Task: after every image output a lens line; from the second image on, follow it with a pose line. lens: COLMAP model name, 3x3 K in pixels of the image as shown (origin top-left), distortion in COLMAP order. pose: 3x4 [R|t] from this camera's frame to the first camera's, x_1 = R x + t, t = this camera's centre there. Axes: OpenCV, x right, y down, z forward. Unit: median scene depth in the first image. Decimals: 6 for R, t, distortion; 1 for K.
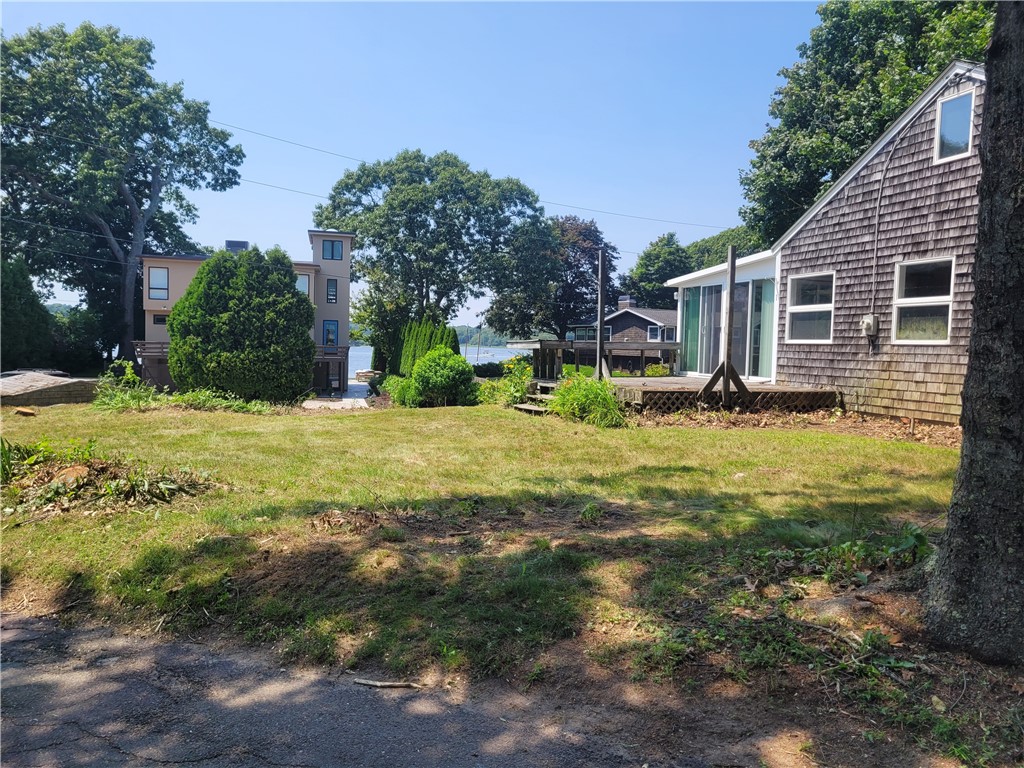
lens RADIAL K [[781.2, 0, 511.7], [0, 781.2, 388.2], [0, 0, 1]] dist [0.021022, -0.006752]
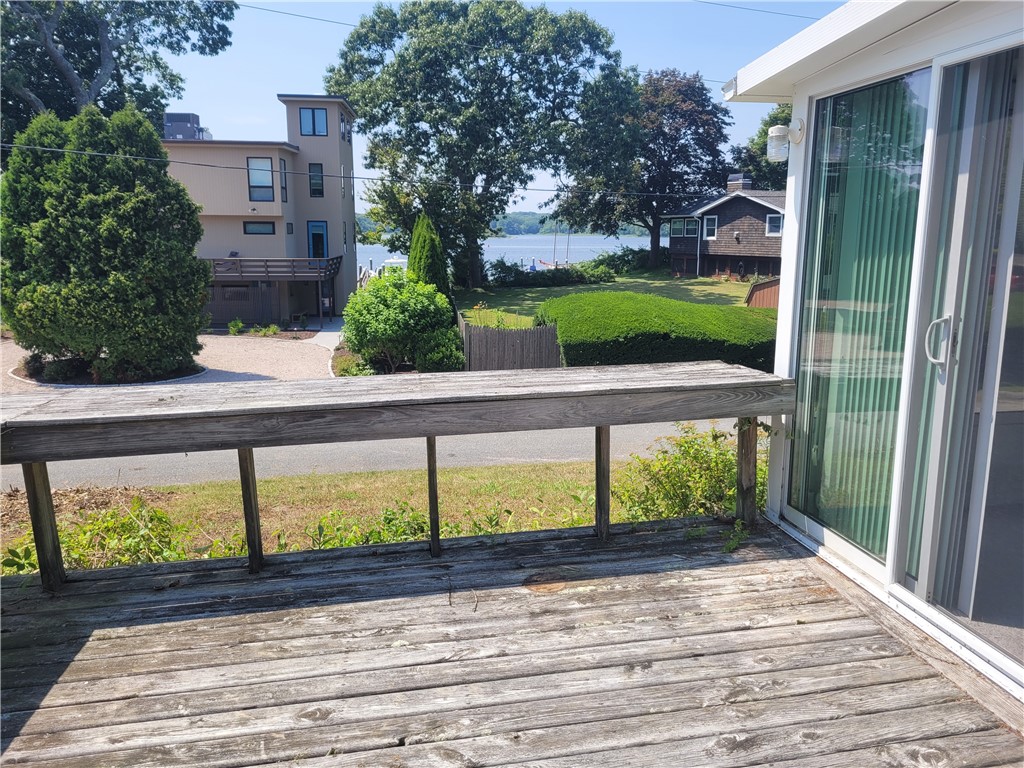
lens RADIAL K [[781.2, 0, 515.0], [0, 781.2, 376.8], [0, 0, 1]] dist [0.021022, -0.006752]
pose [[0.989159, 0.005019, -0.146766, 0.052934], [0.013531, 0.992049, 0.125126, -0.025806], [0.146227, -0.125755, 0.981225, 0.239631]]
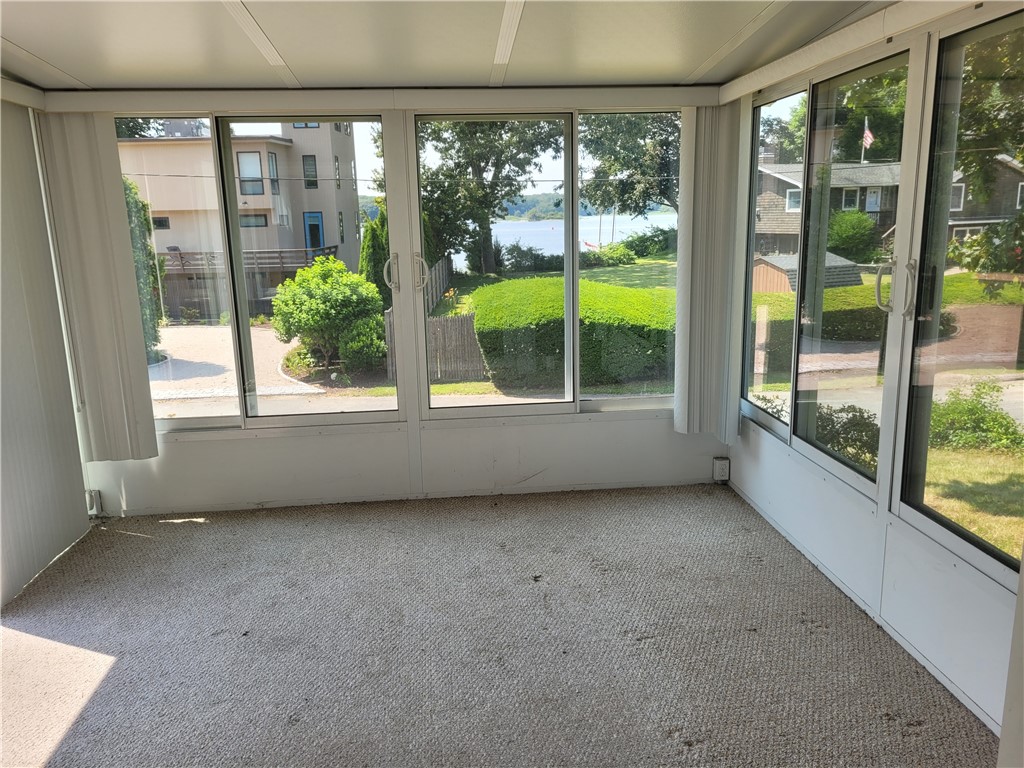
lens RADIAL K [[781.2, 0, 510.7], [0, 781.2, 385.7], [0, 0, 1]] dist [0.021022, -0.006752]
pose [[0.964752, 0.004917, -0.263115, 0.136253], [0.037163, 0.987260, 0.154712, -0.025900], [0.260523, -0.159037, 0.952279, 0.256941]]
